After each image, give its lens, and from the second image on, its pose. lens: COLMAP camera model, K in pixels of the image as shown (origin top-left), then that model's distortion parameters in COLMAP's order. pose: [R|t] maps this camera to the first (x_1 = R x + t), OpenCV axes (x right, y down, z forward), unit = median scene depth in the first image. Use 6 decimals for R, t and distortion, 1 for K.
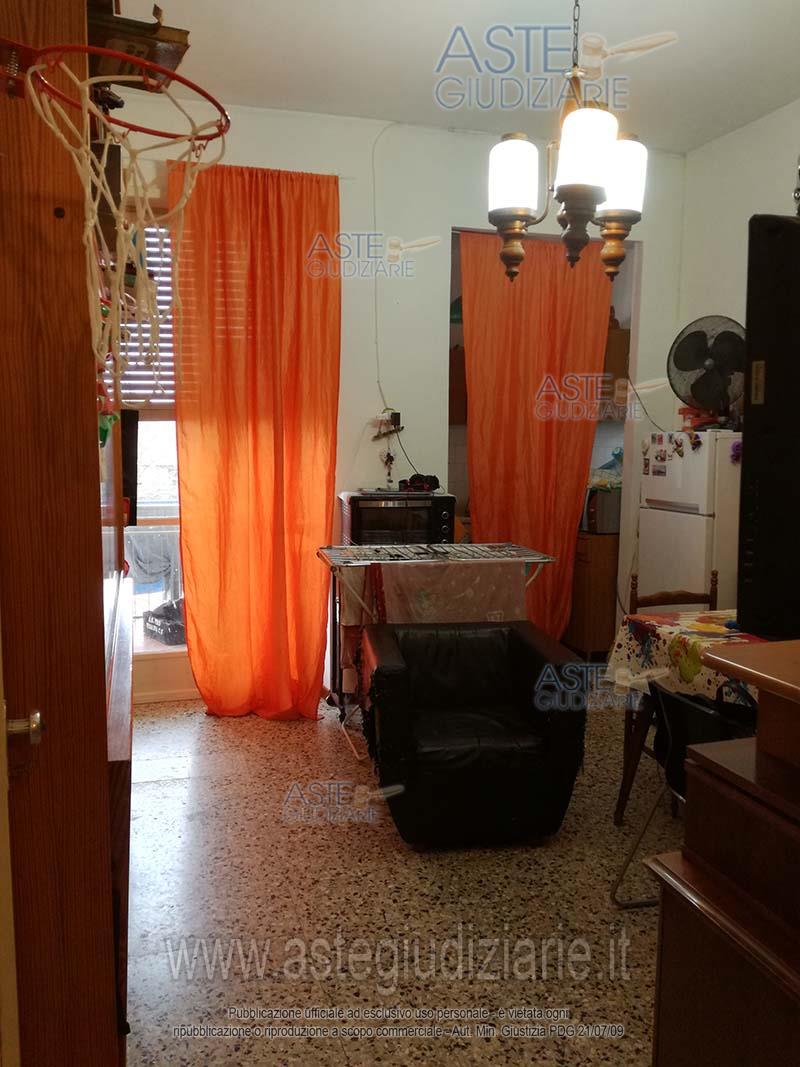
lens RADIAL K [[866.8, 0, 400.0], [0, 866.8, 533.5], [0, 0, 1]] dist [0.107567, -0.210264]
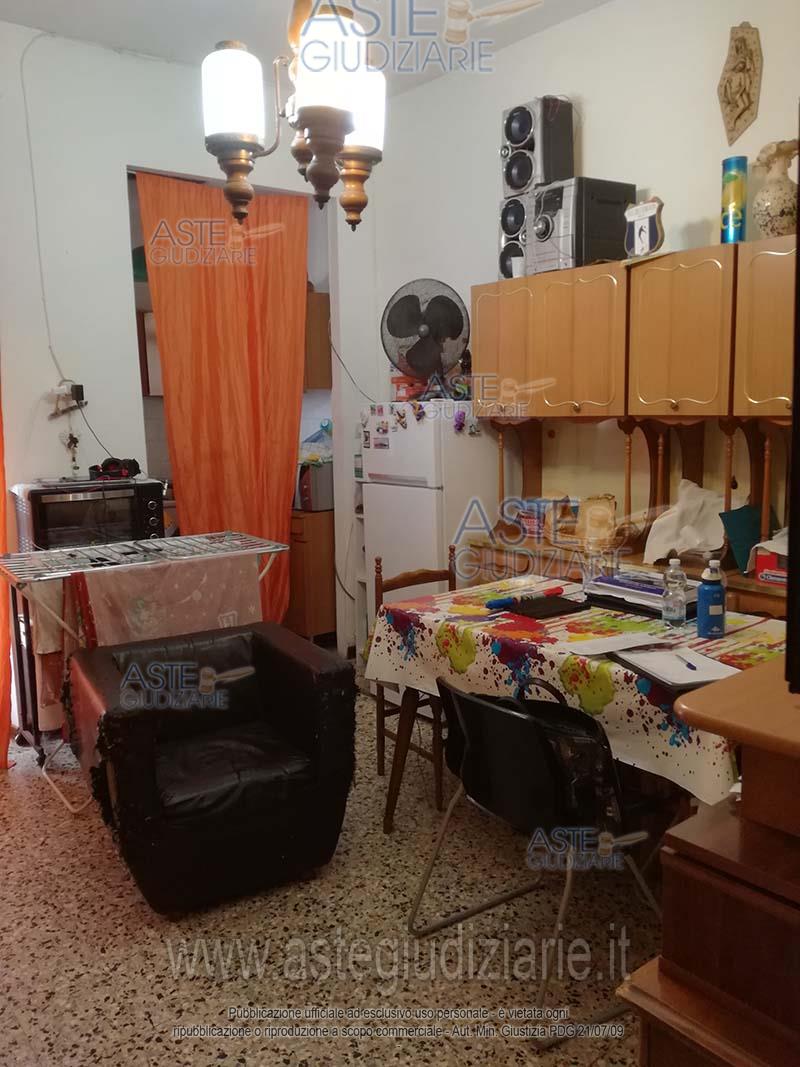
lens RADIAL K [[866.8, 0, 400.0], [0, 866.8, 533.5], [0, 0, 1]] dist [0.107567, -0.210264]
pose [[0.927274, -0.081020, 0.365511, -0.044024], [0.068376, 0.996532, 0.047429, -0.020188], [-0.368086, -0.018988, 0.929598, 0.128730]]
